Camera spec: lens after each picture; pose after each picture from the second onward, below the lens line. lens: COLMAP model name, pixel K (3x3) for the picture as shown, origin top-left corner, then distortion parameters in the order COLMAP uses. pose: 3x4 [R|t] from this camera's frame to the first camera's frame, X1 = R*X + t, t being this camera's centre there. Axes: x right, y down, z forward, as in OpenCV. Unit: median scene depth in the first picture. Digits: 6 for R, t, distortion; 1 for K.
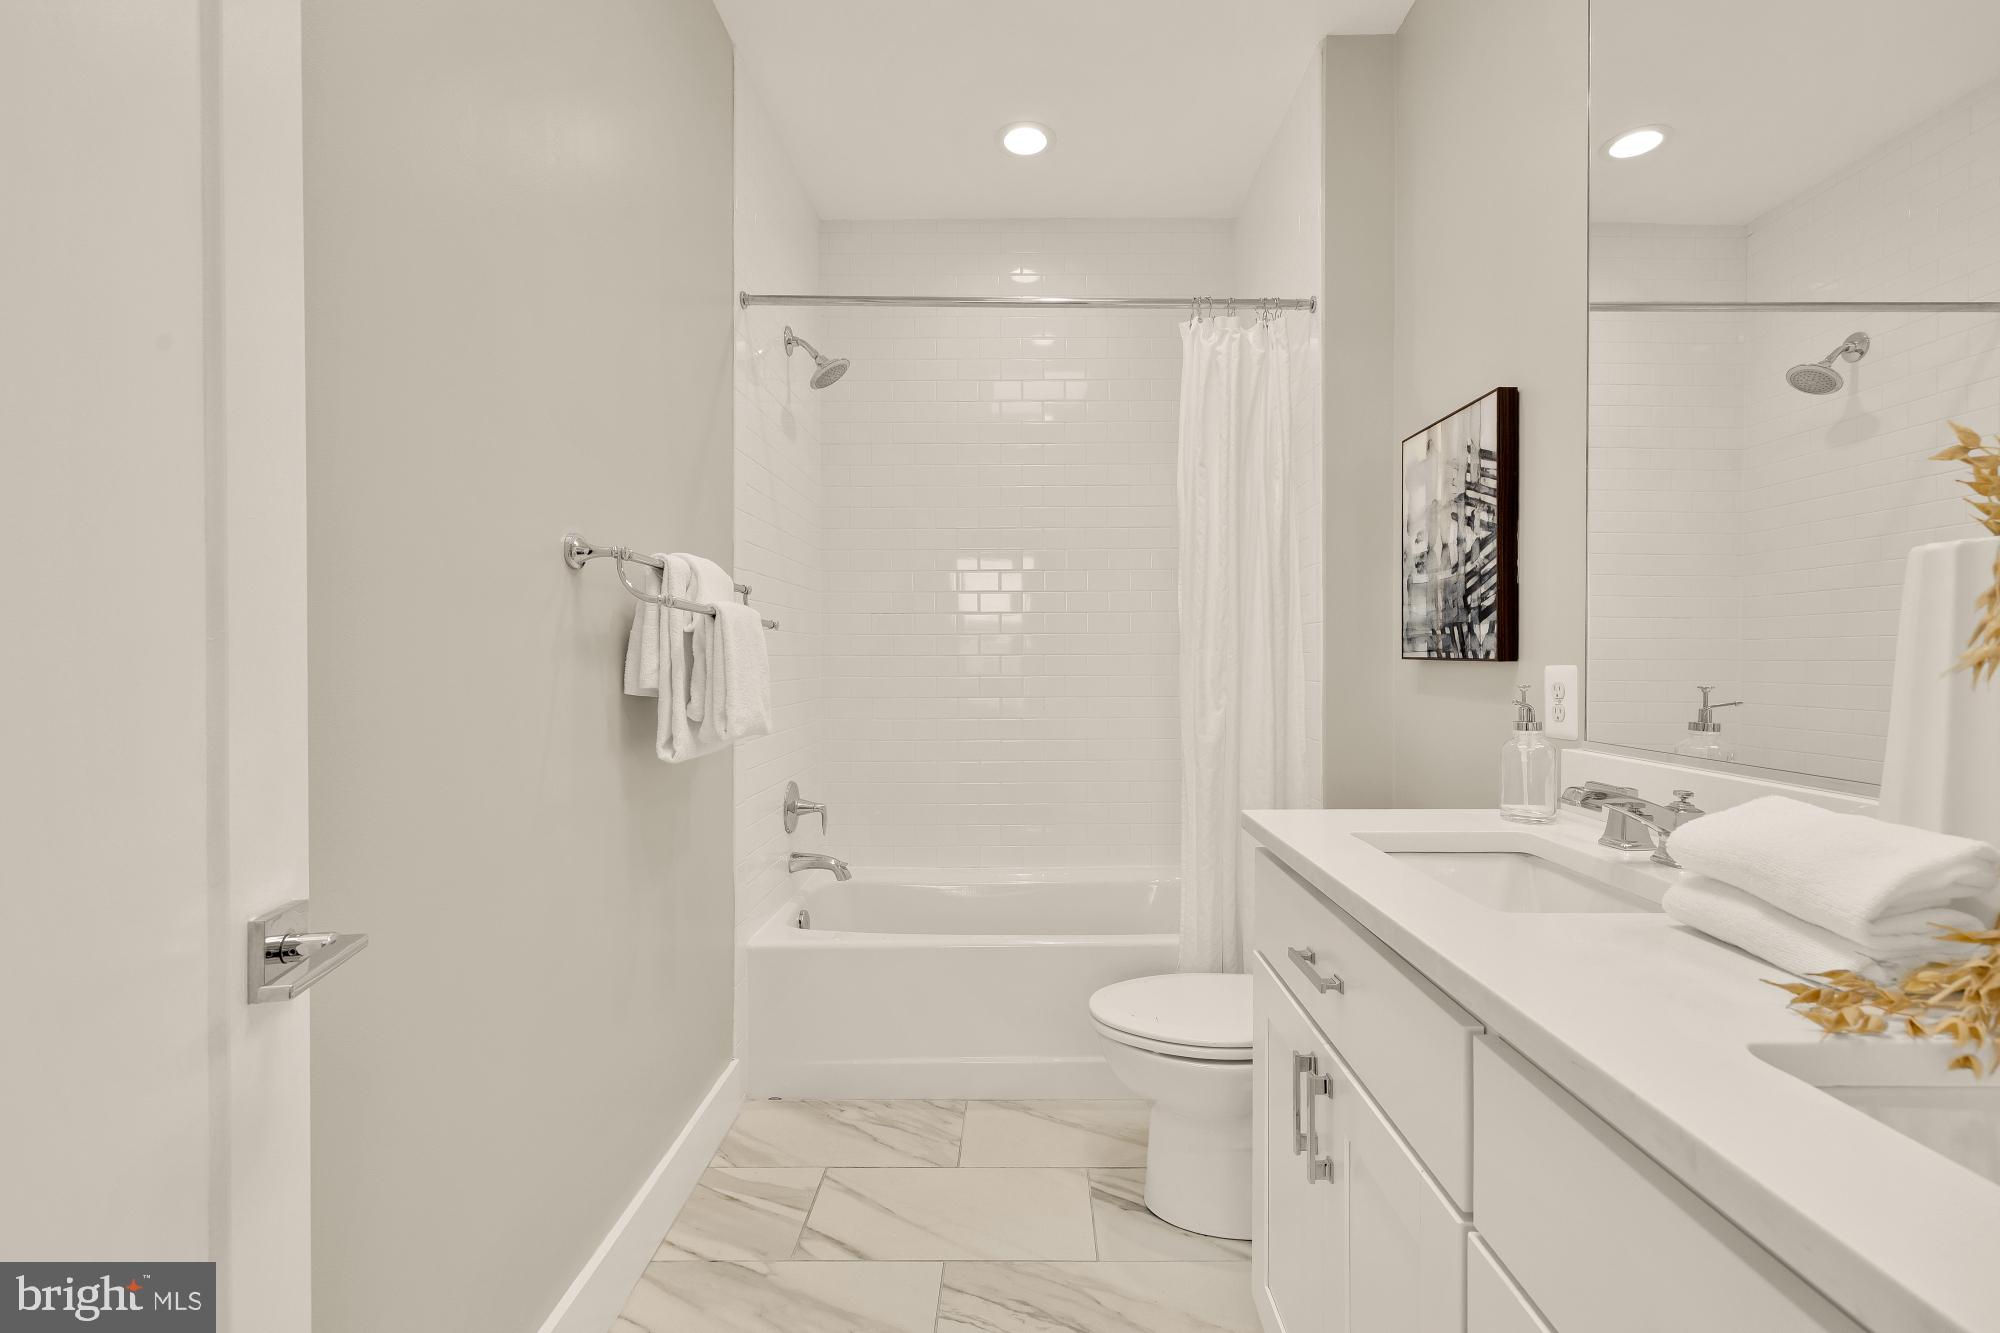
lens RADIAL K [[857.0, 0, 994.6], [0, 857.0, 664.1], [0, 0, 1]] dist [0.002697, 0.000042]
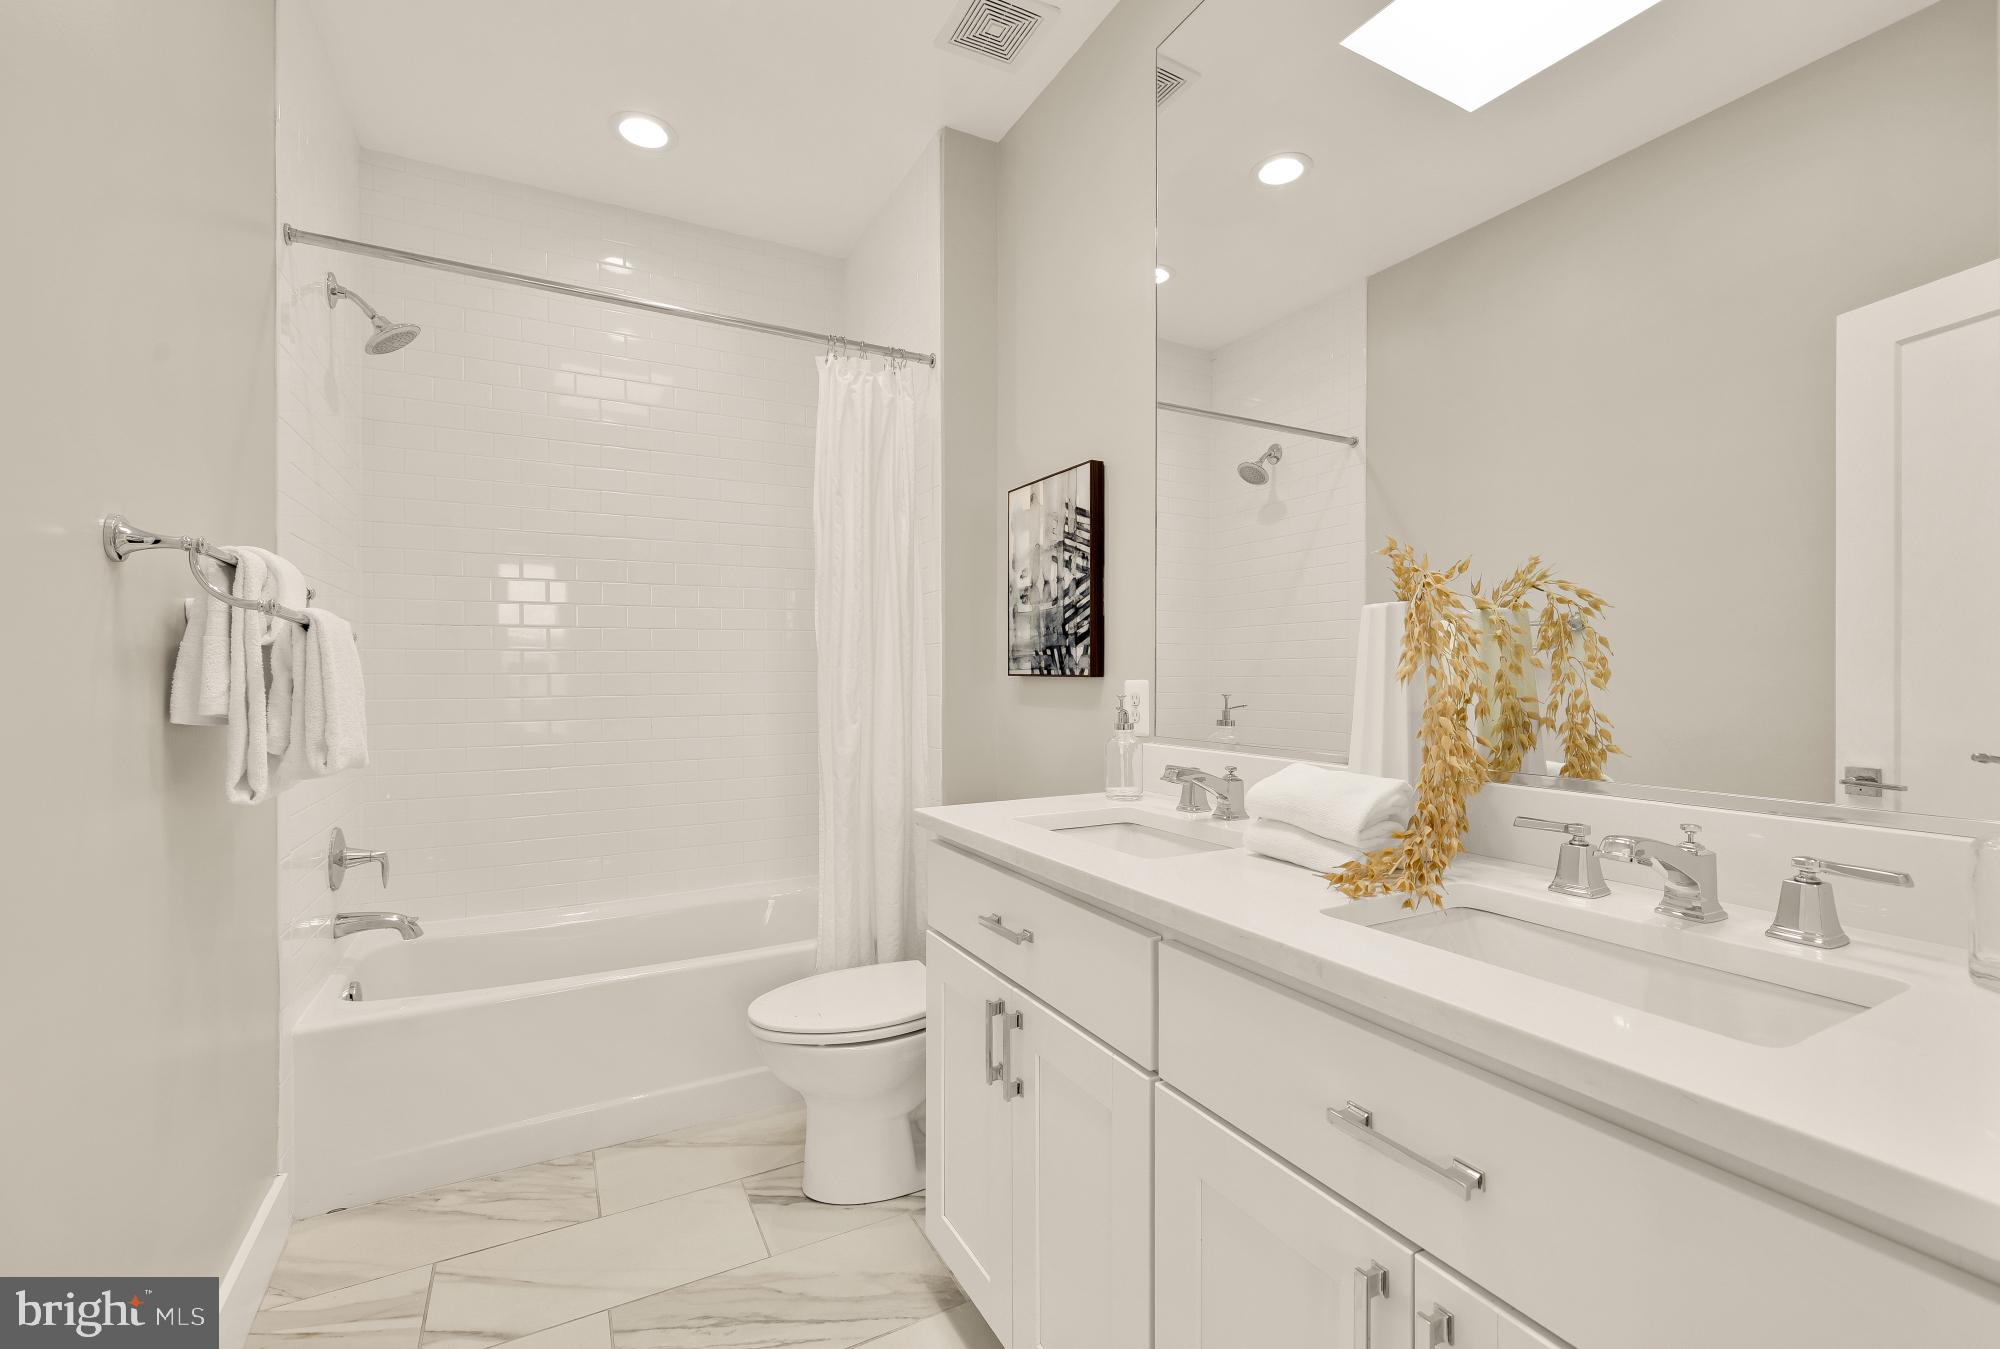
lens RADIAL K [[845.0, 0, 1006.1], [0, 845.0, 684.7], [0, 0, 1]] dist [0.002046, 0.000104]
pose [[0.880527, -0.008306, 0.473923, -0.100606], [0.006573, 0.999964, 0.005313, 0.000665], [-0.473950, -0.001563, 0.880550, -0.031959]]
